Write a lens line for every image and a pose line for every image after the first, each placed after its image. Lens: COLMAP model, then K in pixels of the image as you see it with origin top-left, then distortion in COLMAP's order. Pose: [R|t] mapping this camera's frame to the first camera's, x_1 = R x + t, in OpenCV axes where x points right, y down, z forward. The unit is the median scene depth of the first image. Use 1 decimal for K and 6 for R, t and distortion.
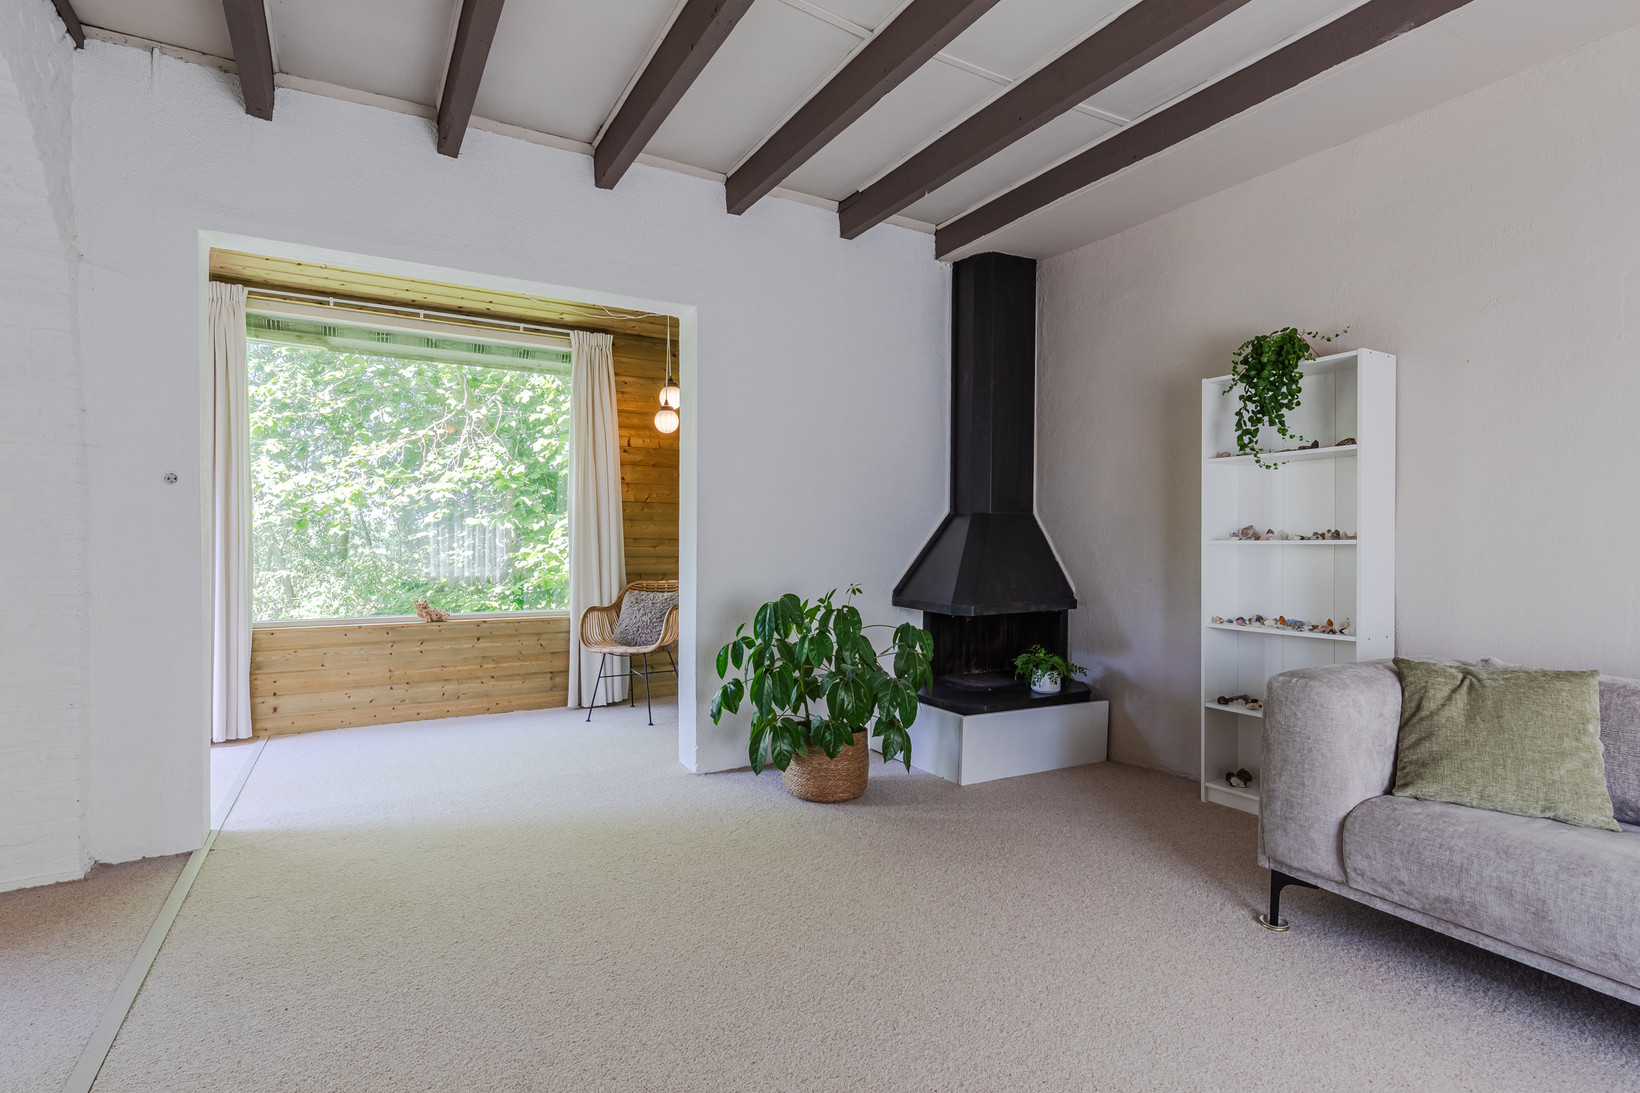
lens RADIAL K [[787.3, 0, 785.9], [0, 787.3, 553.7], [0, 0, 1]] dist [0.012718, -0.000232]
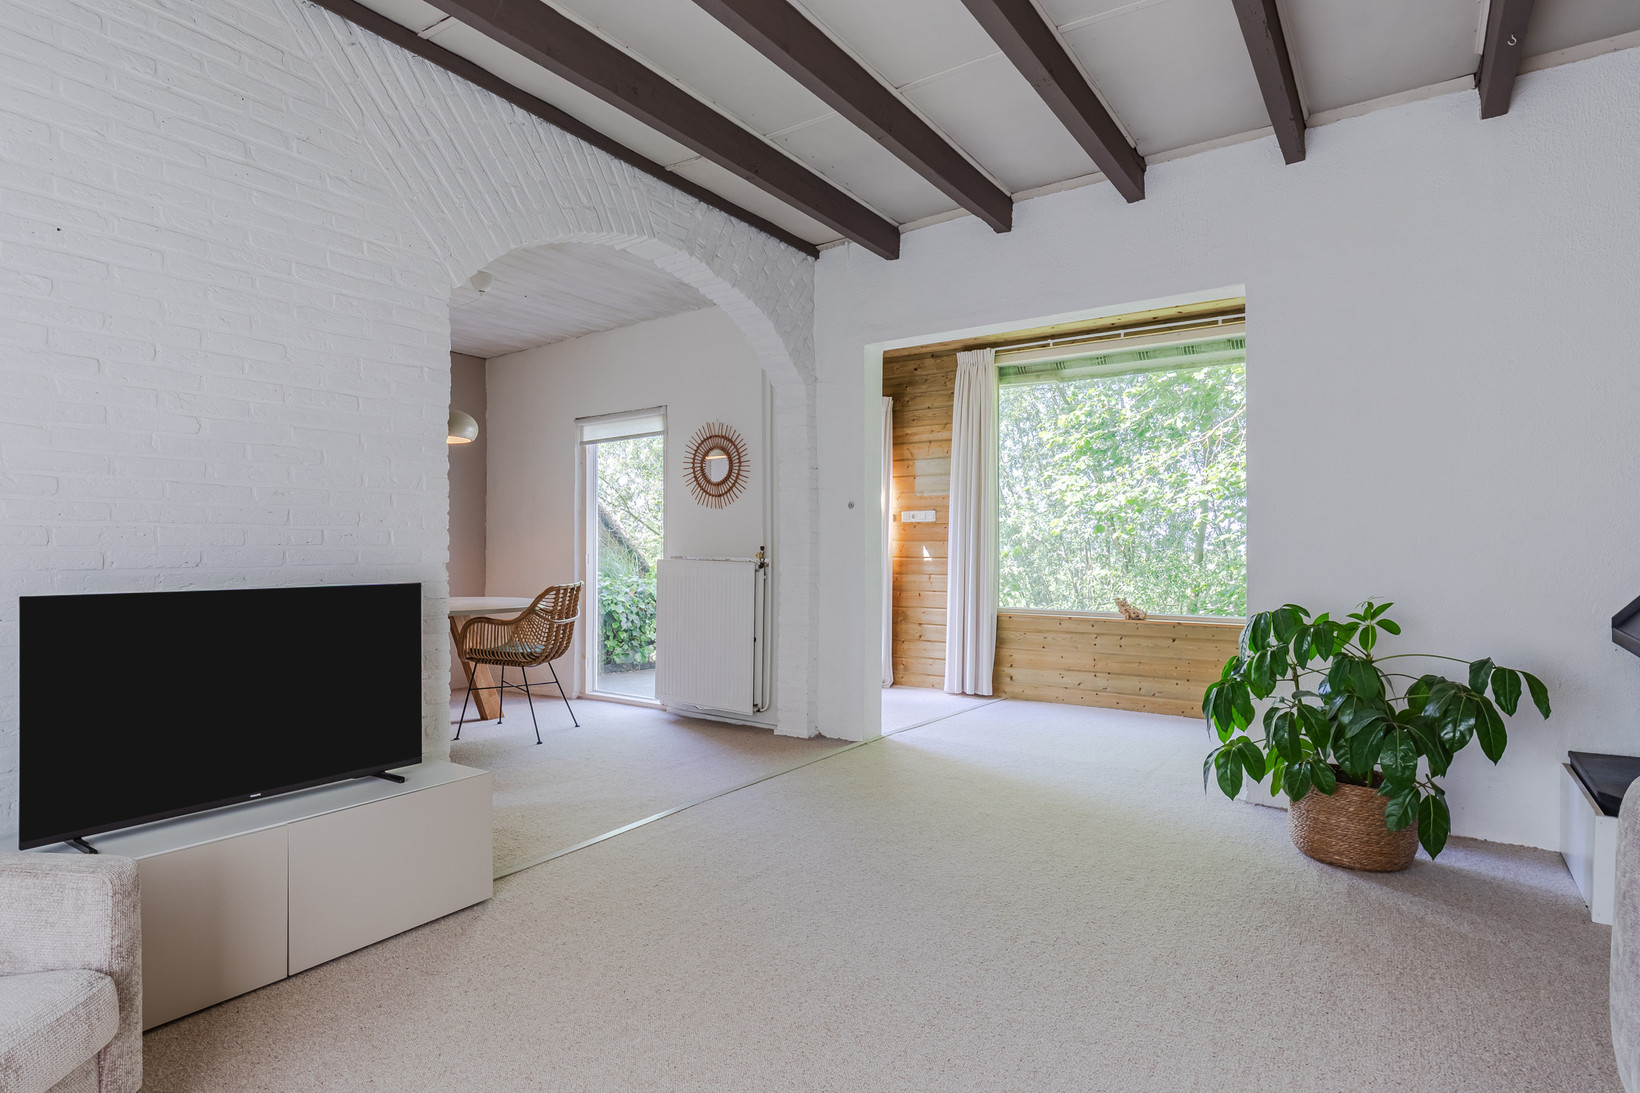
lens RADIAL K [[866.8, 0, 762.3], [0, 866.8, 547.2], [0, 0, 1]] dist [-0.000328, 0.000323]
pose [[0.414353, 0.000202, -0.910116, 0.531737], [-0.010916, 0.999929, -0.004748, 0.000254], [0.910051, 0.011902, 0.414326, 0.080878]]
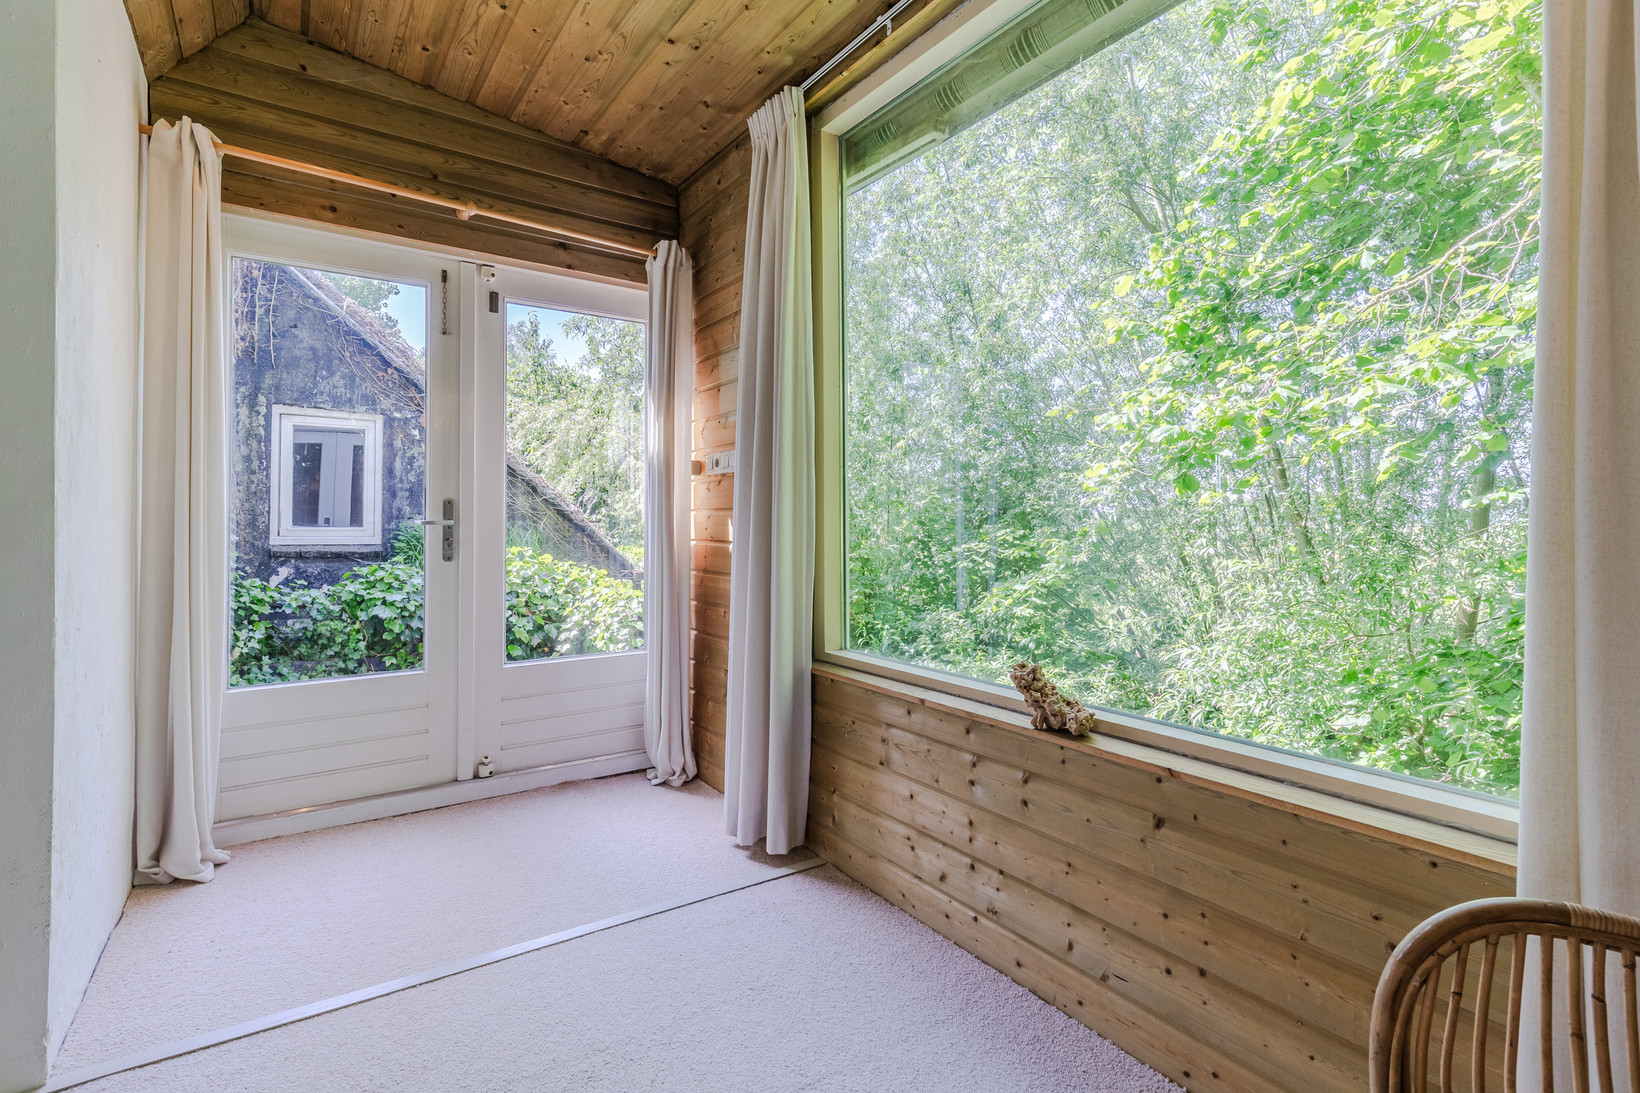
lens RADIAL K [[749.5, 0, 811.9], [0, 749.5, 514.0], [0, 0, 1]] dist [0.002929, 0.000411]
pose [[0.104714, -0.010096, -0.994451, -0.147220], [-0.007136, 0.999915, -0.010903, -0.012547], [0.994477, 0.008238, 0.104633, 1.108941]]
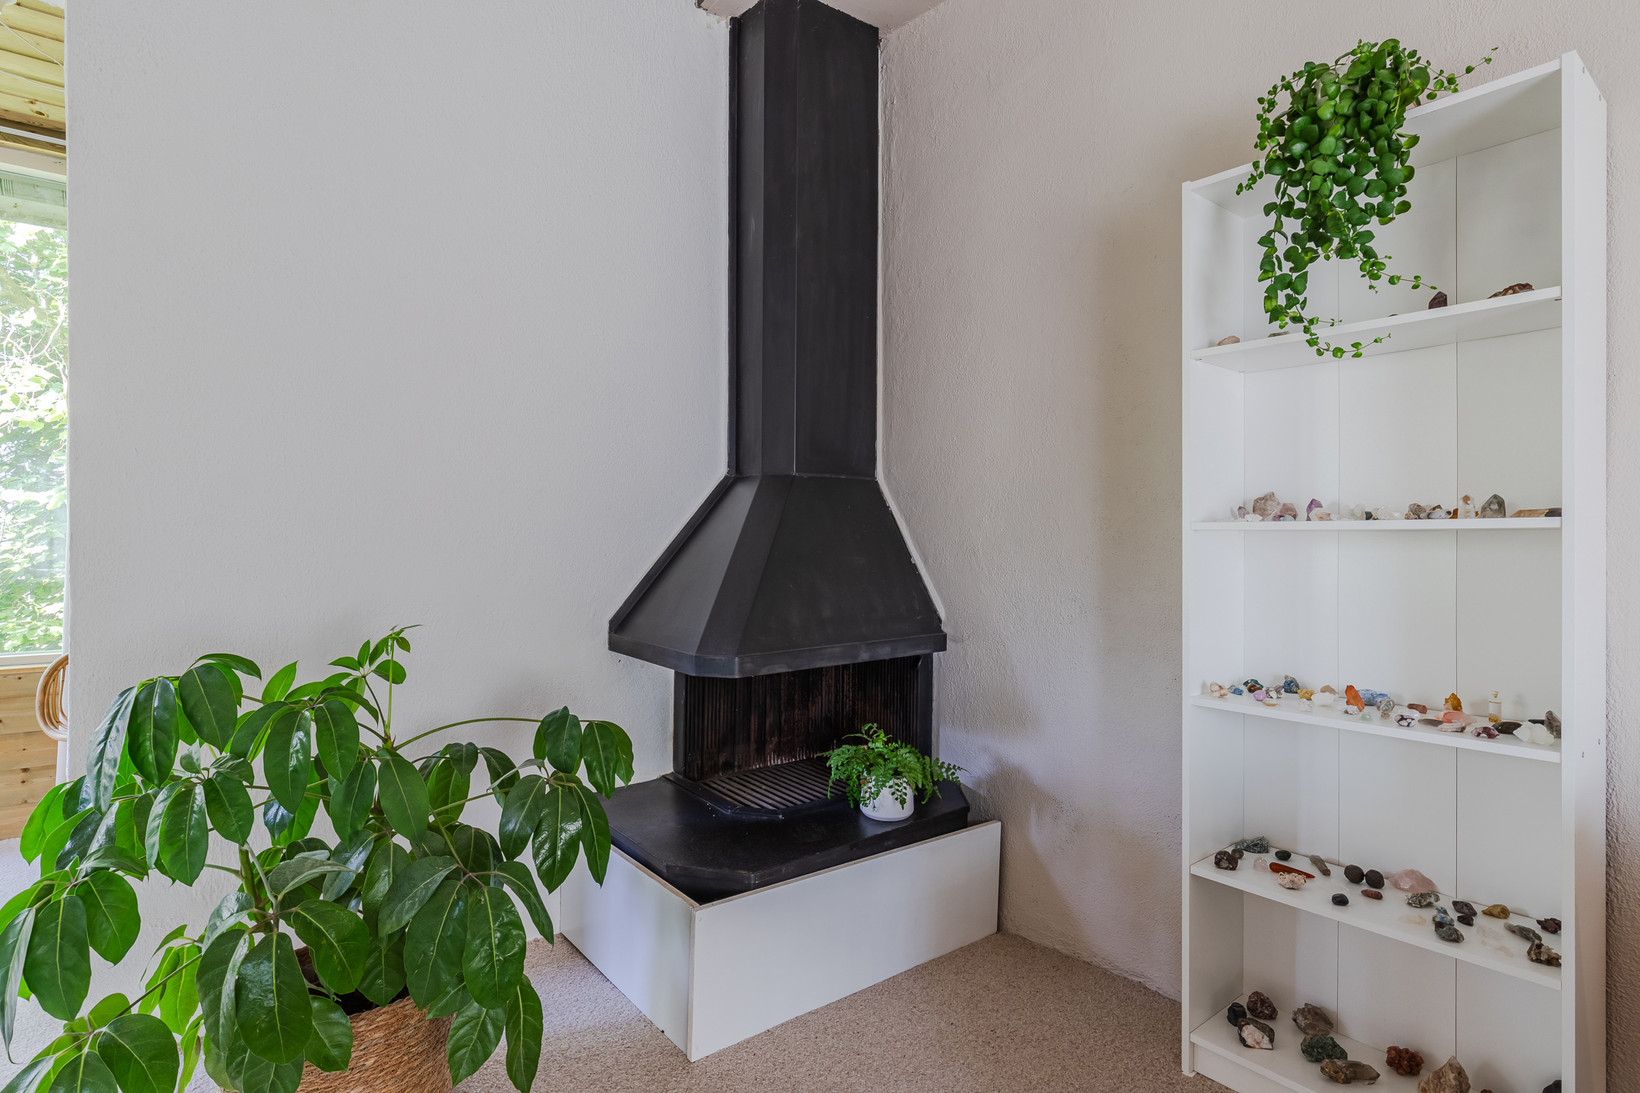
lens RADIAL K [[830.9, 0, 820.0], [0, 830.9, 546.5], [0, 0, 1]] dist [-0.001588, 0.000194]
pose [[0.986849, -0.001489, 0.161635, 0.198409], [0.001855, 0.999996, -0.002112, -0.001505], [-0.161631, 0.002384, 0.986848, 0.467095]]
